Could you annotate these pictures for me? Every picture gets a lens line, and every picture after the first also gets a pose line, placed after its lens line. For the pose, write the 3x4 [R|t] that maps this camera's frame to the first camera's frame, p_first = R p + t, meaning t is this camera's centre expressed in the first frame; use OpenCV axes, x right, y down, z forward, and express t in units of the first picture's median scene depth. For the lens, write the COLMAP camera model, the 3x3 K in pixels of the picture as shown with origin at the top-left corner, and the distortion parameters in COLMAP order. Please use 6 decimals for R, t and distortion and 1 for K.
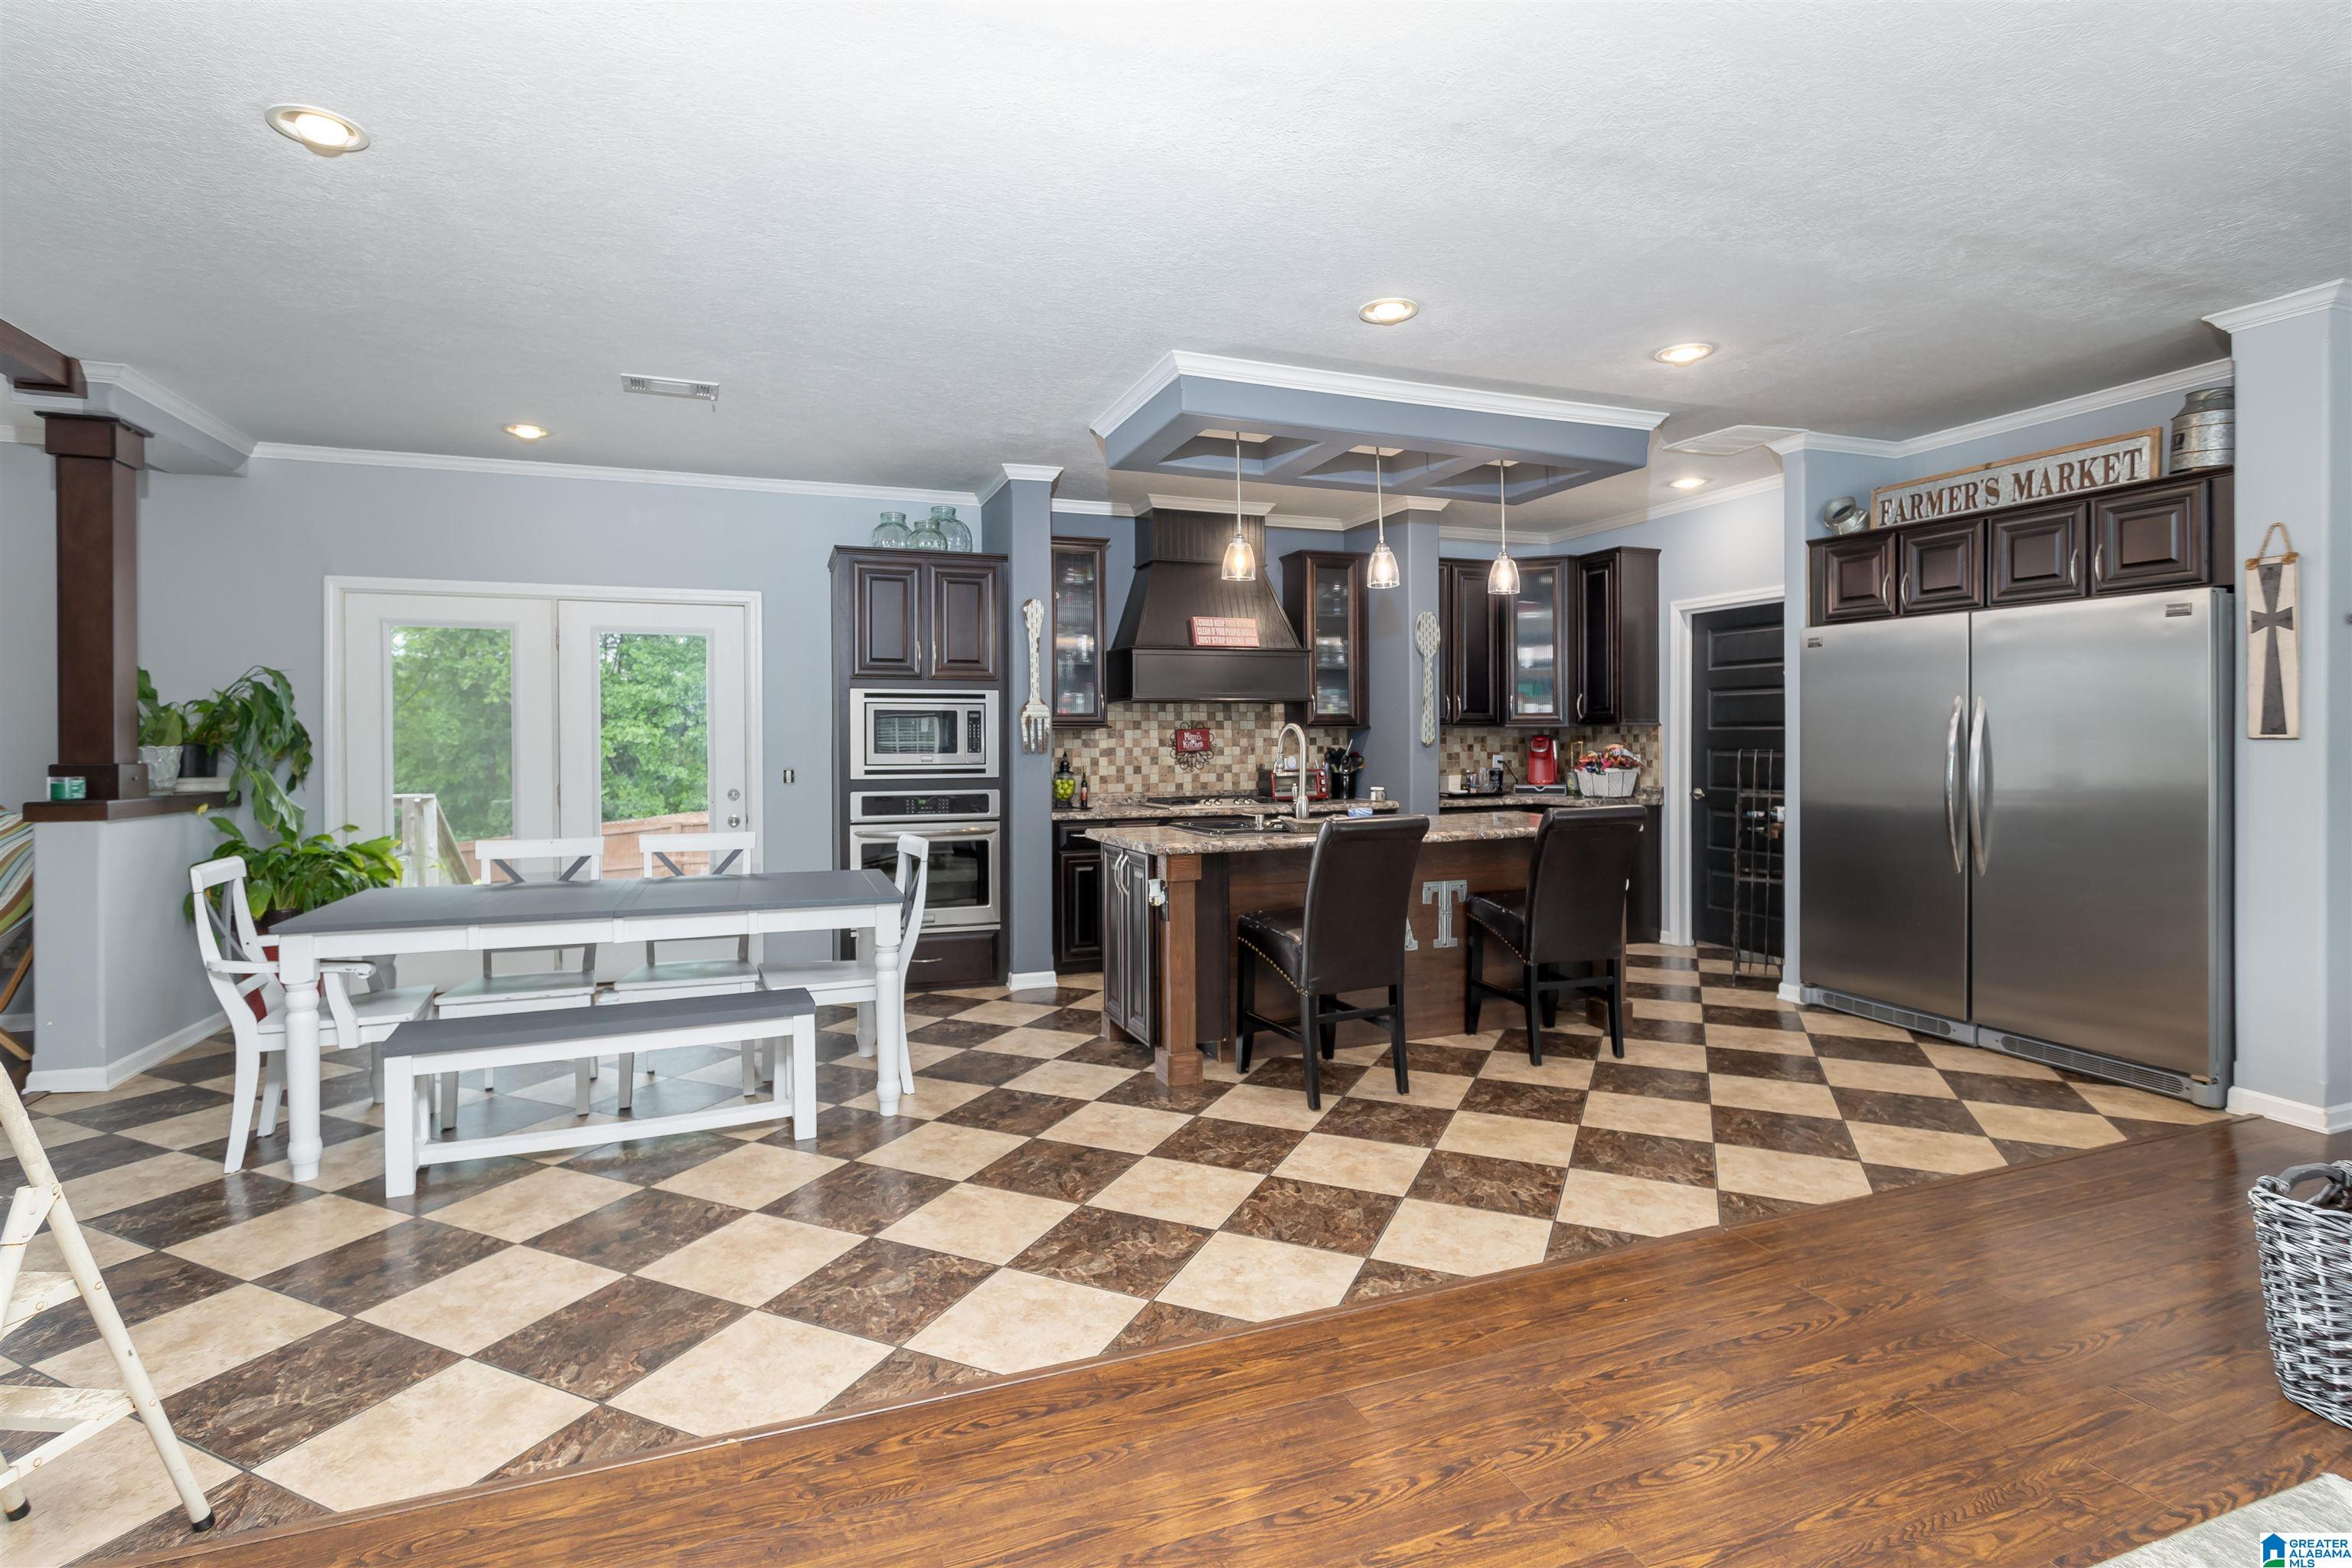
lens RADIAL K [[1126.5, 0, 1179.6], [0, 1126.5, 762.8], [0, 0, 1]] dist [-0.001742, 0.000646]
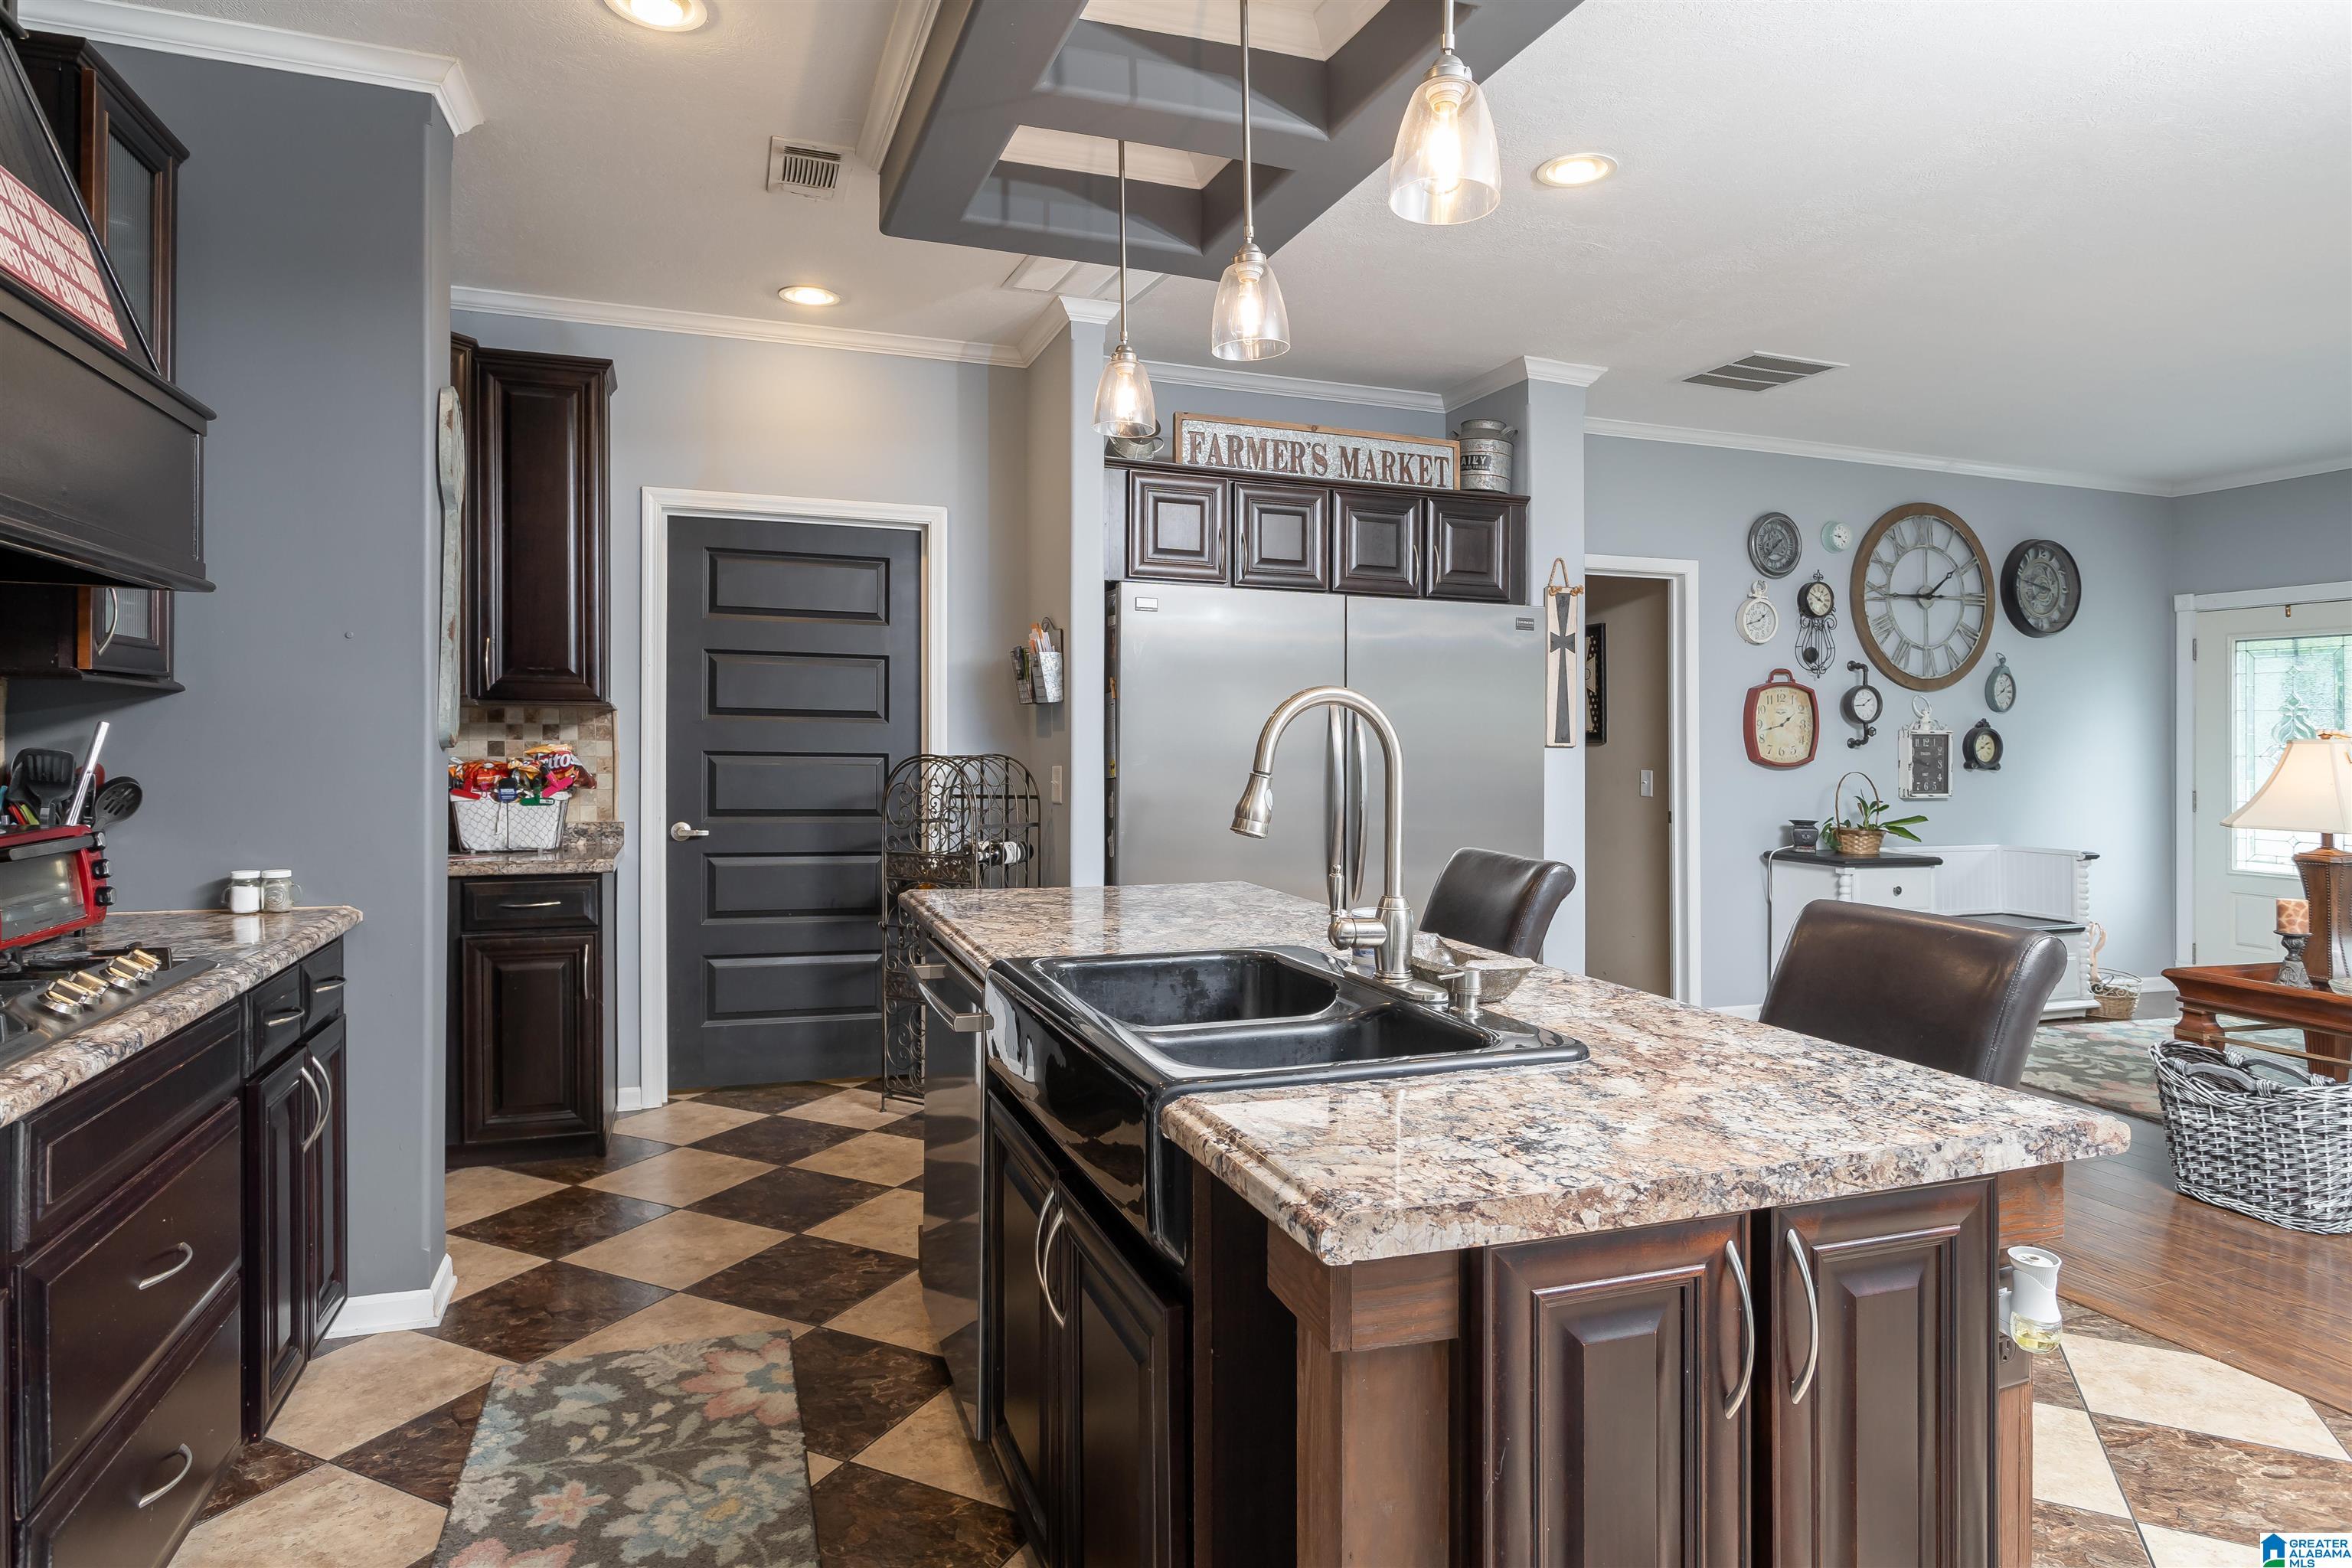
lens RADIAL K [[1334.0, 0, 1159.7], [0, 1334.0, 730.0], [0, 0, 1]] dist [-0.020277, 0.000650]
pose [[0.034282, 0.016100, 0.999283, -0.277447], [0.008939, 0.999825, -0.016415, -0.013967], [-0.999372, 0.009495, 0.034132, 0.975913]]
